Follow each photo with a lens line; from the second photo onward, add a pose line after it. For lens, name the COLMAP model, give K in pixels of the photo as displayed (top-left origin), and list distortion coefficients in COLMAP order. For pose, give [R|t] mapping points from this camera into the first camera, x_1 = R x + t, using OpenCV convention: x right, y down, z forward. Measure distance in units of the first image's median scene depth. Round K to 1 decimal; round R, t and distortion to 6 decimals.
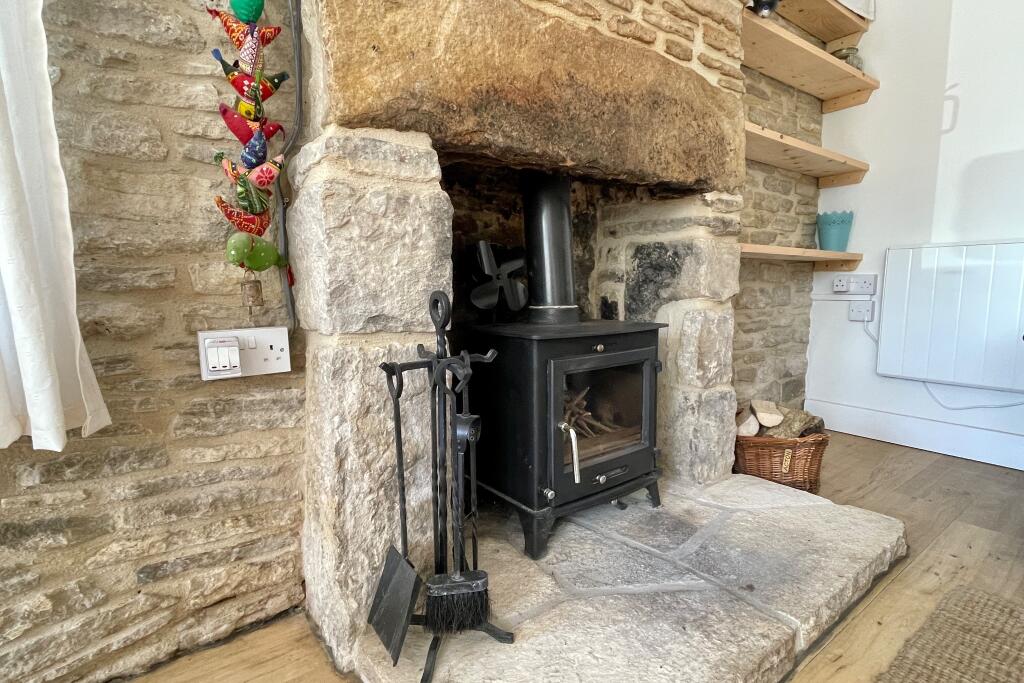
lens RADIAL K [[504.4, 0, 512.0], [0, 504.4, 341.5], [0, 0, 1]] dist [-0.003973, -0.000454]
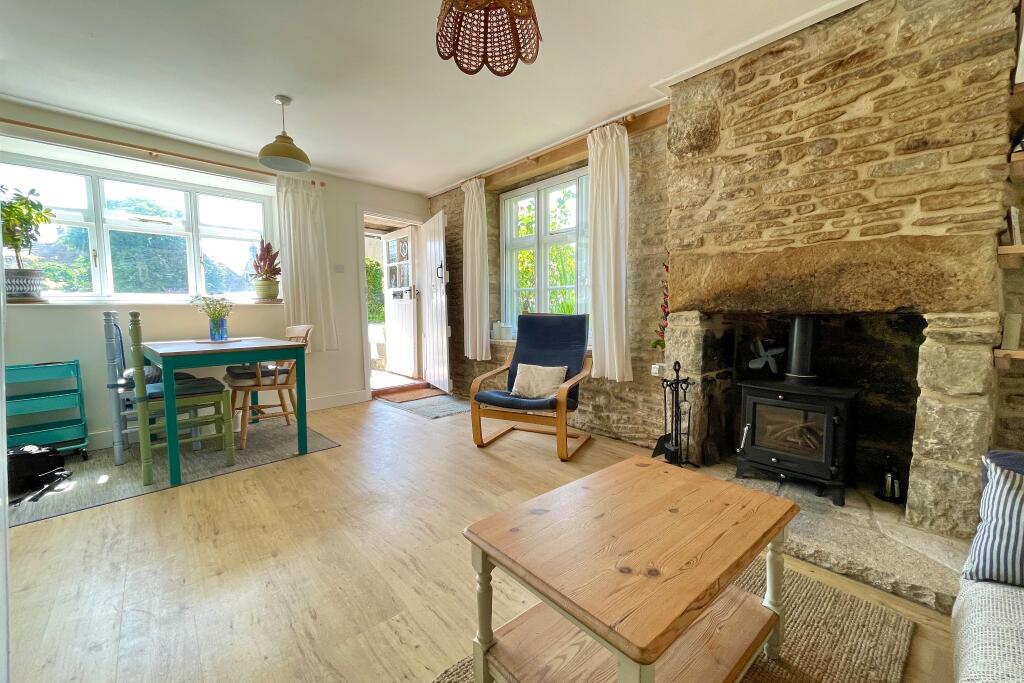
lens RADIAL K [[419.1, 0, 512.0], [0, 419.1, 341.5], [0, 0, 1]] dist [0.001427, 0.000044]
pose [[0.075427, 0.093267, -0.992780, 1.857425], [-0.101674, 0.991146, 0.085388, -0.259567], [0.991954, 0.094500, 0.084242, -0.269558]]
